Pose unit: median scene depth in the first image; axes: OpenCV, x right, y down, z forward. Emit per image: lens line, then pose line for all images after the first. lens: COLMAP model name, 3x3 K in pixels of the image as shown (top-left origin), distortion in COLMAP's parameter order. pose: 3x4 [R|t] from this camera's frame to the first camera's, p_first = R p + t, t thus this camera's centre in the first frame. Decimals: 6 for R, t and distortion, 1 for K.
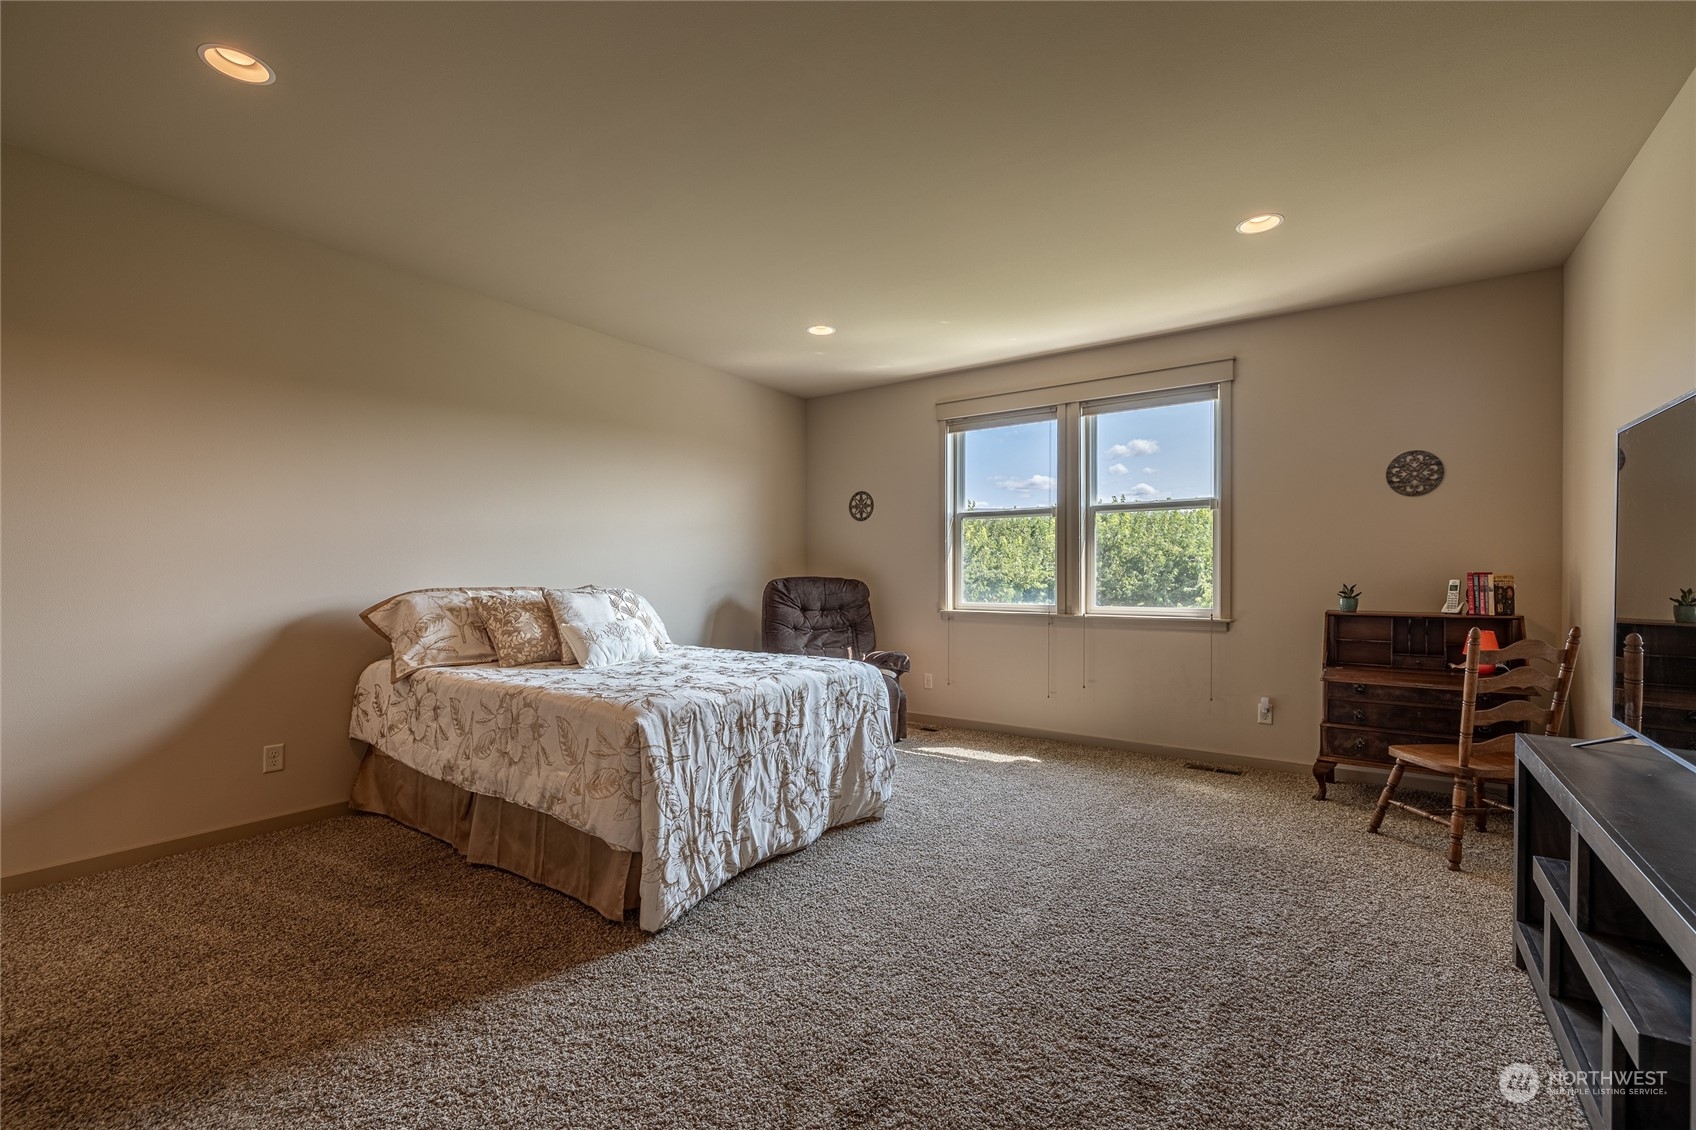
lens RADIAL K [[728.7, 0, 848.0], [0, 728.7, 565.0], [0, 0, 1]] dist [-0.000116, -0.000050]
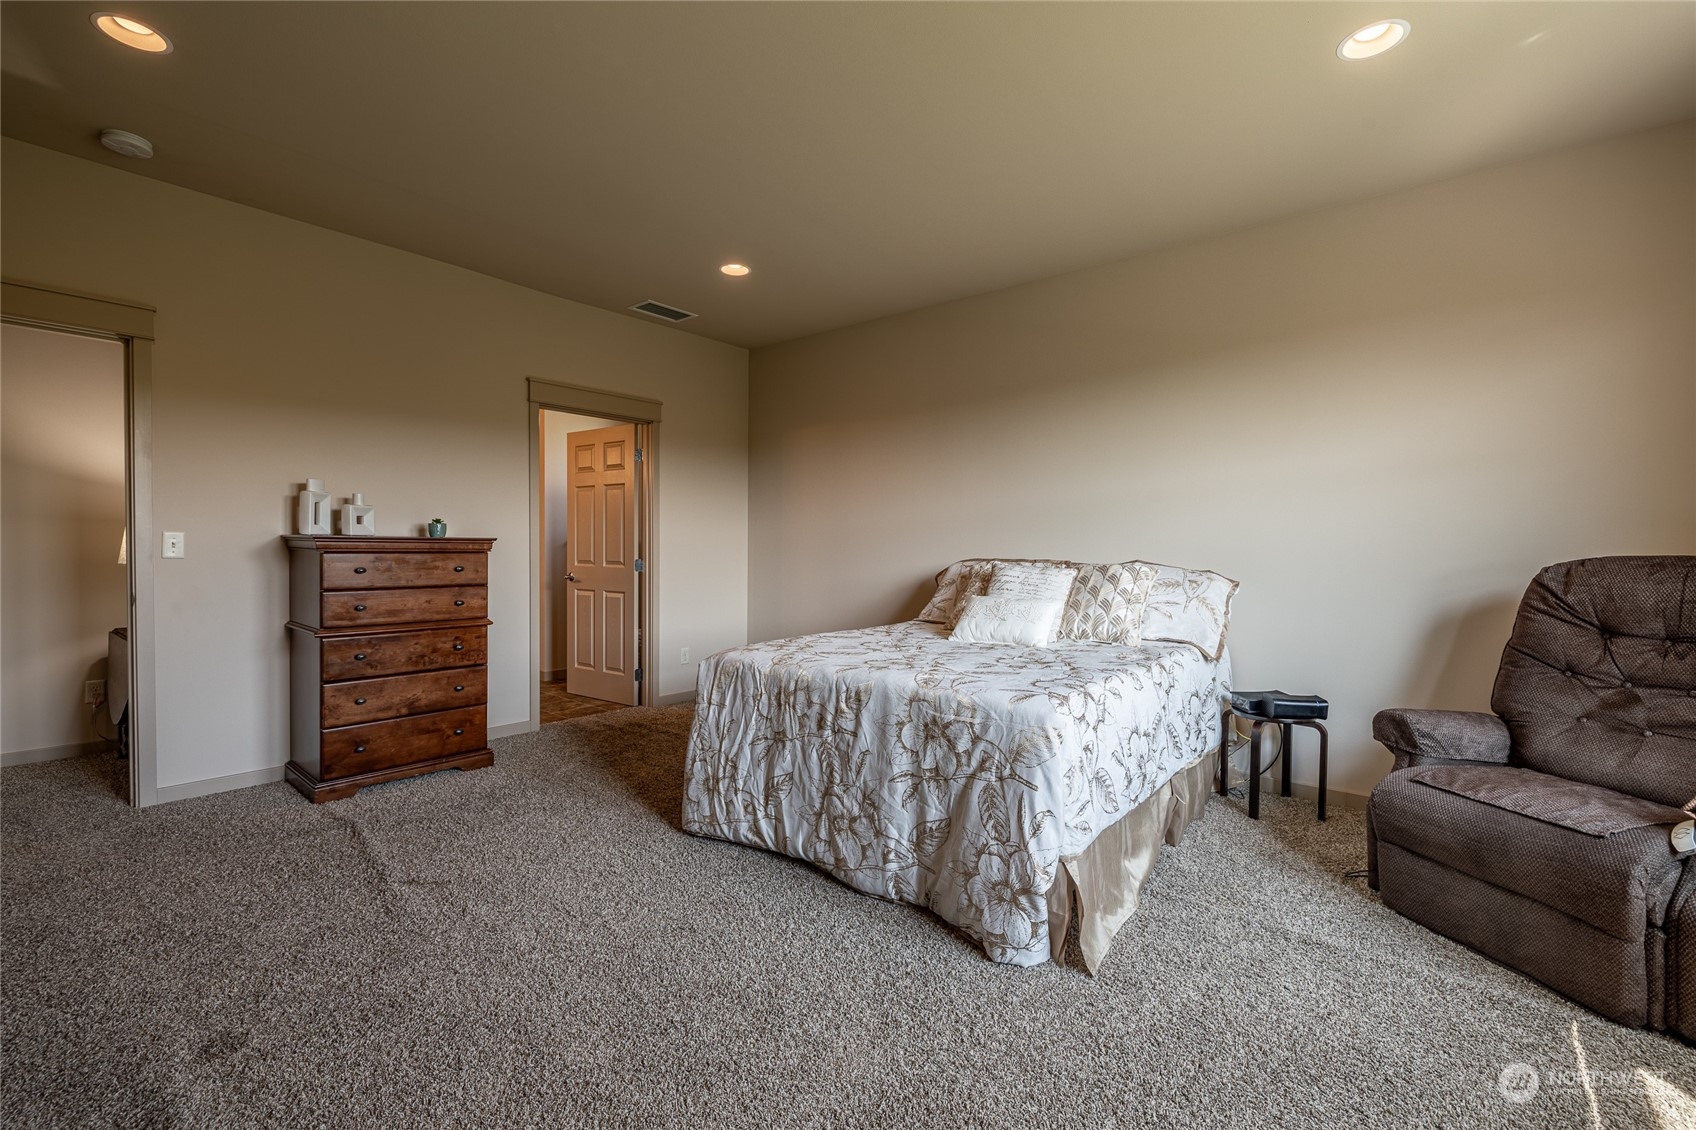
lens RADIAL K [[724.0, 0, 847.2], [0, 724.0, 546.9], [0, 0, 1]] dist [-0.000775, -0.000172]
pose [[-0.082566, 0.001038, -0.996585, 0.726644], [0.004717, 0.999989, 0.000651, 0.014817], [0.996574, -0.004647, -0.082570, 1.060958]]
